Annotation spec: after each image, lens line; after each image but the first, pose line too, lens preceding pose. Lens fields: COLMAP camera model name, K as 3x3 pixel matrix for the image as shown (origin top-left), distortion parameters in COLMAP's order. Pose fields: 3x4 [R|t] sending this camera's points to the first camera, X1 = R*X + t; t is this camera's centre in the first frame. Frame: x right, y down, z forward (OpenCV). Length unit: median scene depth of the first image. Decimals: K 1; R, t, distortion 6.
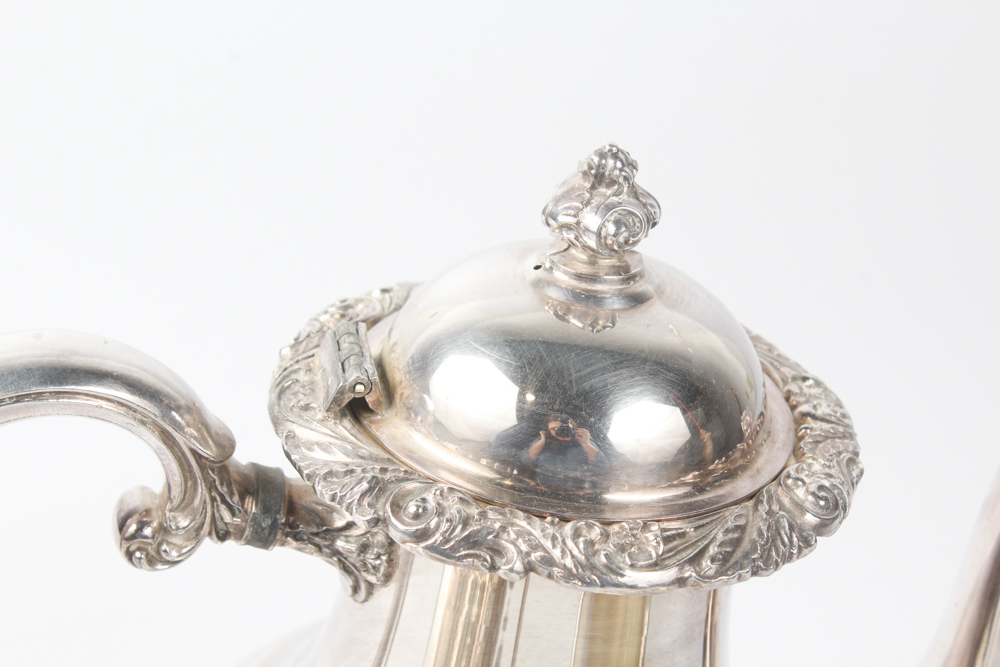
lens RADIAL K [[2089.7, 0, 500.0], [0, 2089.7, 333.5], [0, 0, 1]] dist [0.001576, 0.018373]
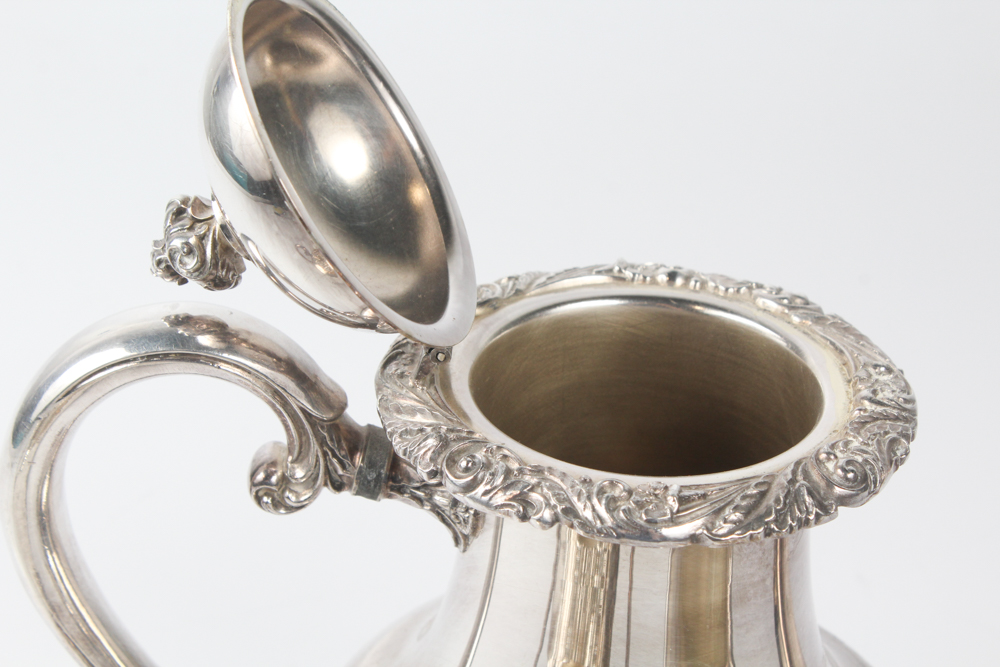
lens RADIAL K [[2089.7, 0, 500.0], [0, 2089.7, 333.5], [0, 0, 1]] dist [0.001576, 0.018373]
pose [[0.972236, 0.024328, -0.232736, 0.223288], [-0.026796, 0.999613, -0.007447, 0.019561], [0.232464, 0.013477, 0.972512, -0.096328]]
